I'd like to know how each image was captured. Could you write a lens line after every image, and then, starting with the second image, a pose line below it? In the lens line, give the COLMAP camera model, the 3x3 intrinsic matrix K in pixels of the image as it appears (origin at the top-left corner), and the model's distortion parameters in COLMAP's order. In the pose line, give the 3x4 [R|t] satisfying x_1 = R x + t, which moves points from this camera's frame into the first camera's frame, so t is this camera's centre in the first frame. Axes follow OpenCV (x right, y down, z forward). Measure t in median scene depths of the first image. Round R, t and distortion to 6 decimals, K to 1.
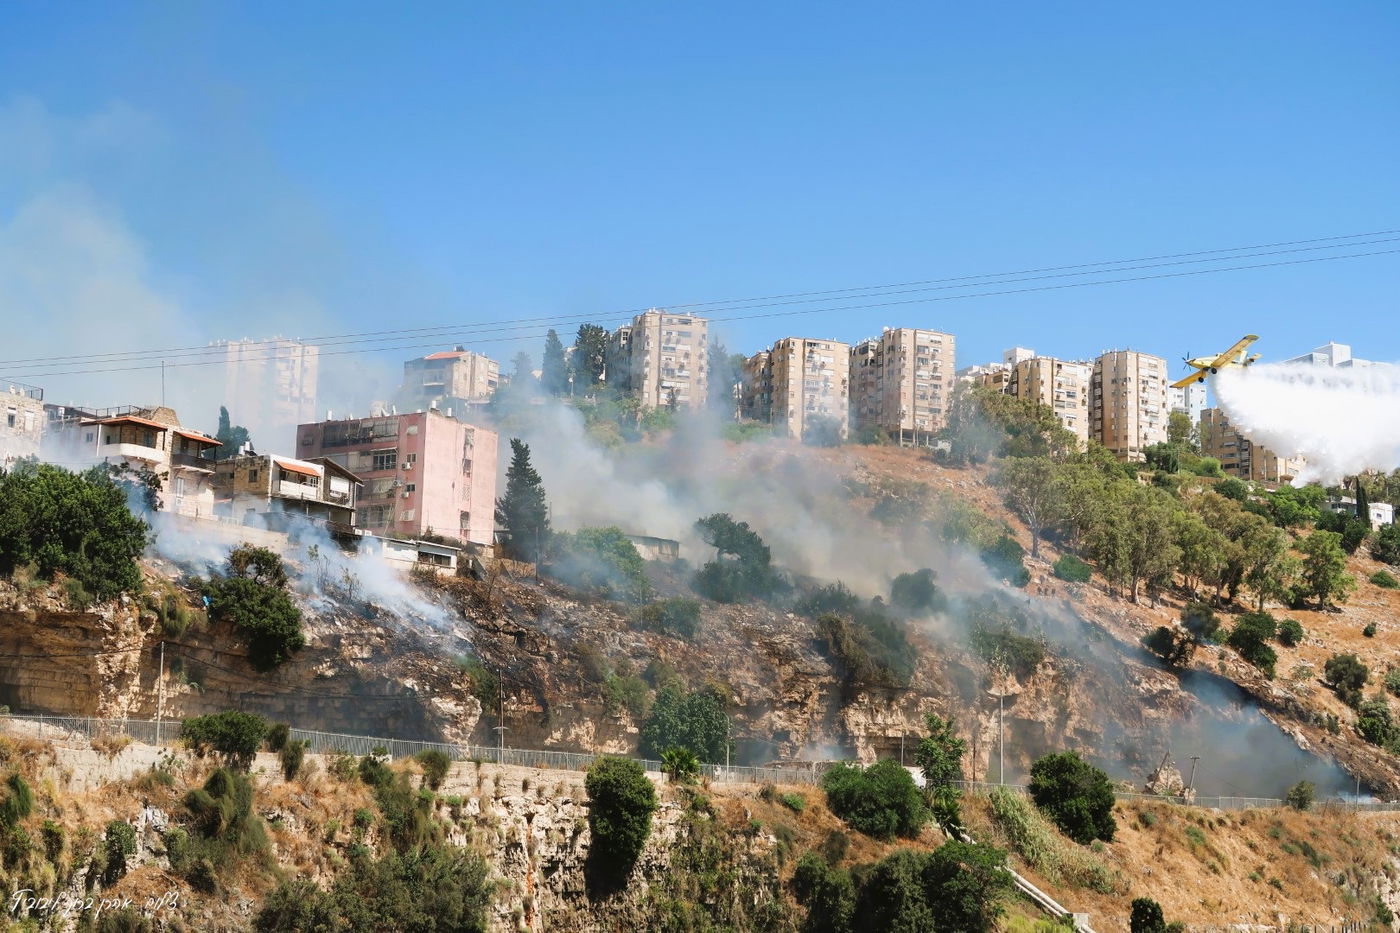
lens RADIAL K [[2283.7, 0, 700.0], [0, 2283.7, 466.5], [0, 0, 1]] dist [-0.051370, -0.037180]
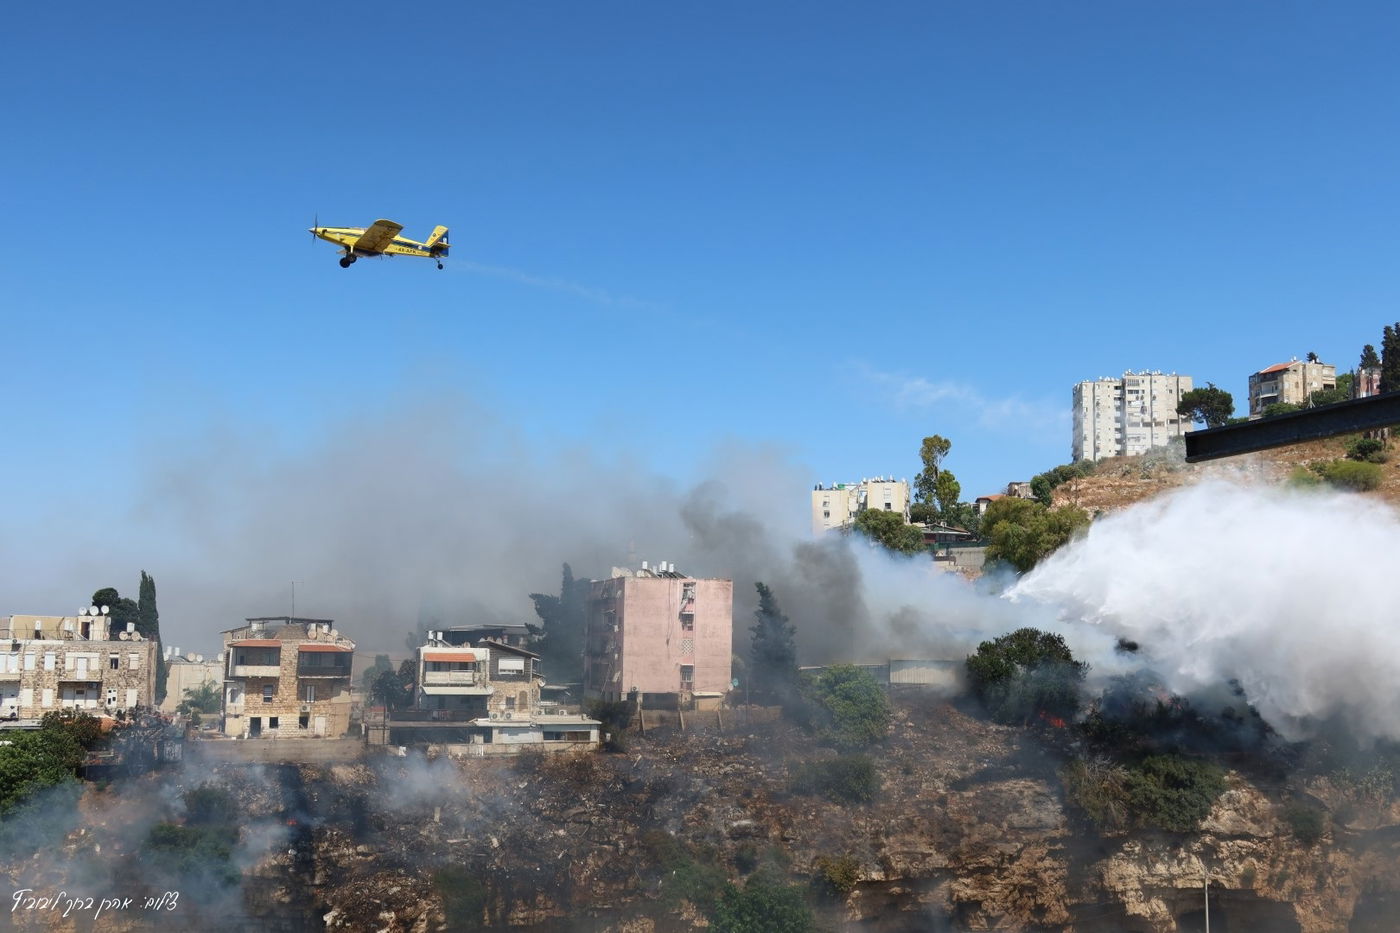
lens RADIAL K [[1661.8, 0, 700.0], [0, 1661.8, 466.5], [0, 0, 1]] dist [0.007459, -0.004939]
pose [[0.755924, -0.093052, -0.648012, 0.375849], [0.119314, 0.992851, -0.003386, -0.062703], [0.643695, -0.074758, 0.761622, 0.409457]]
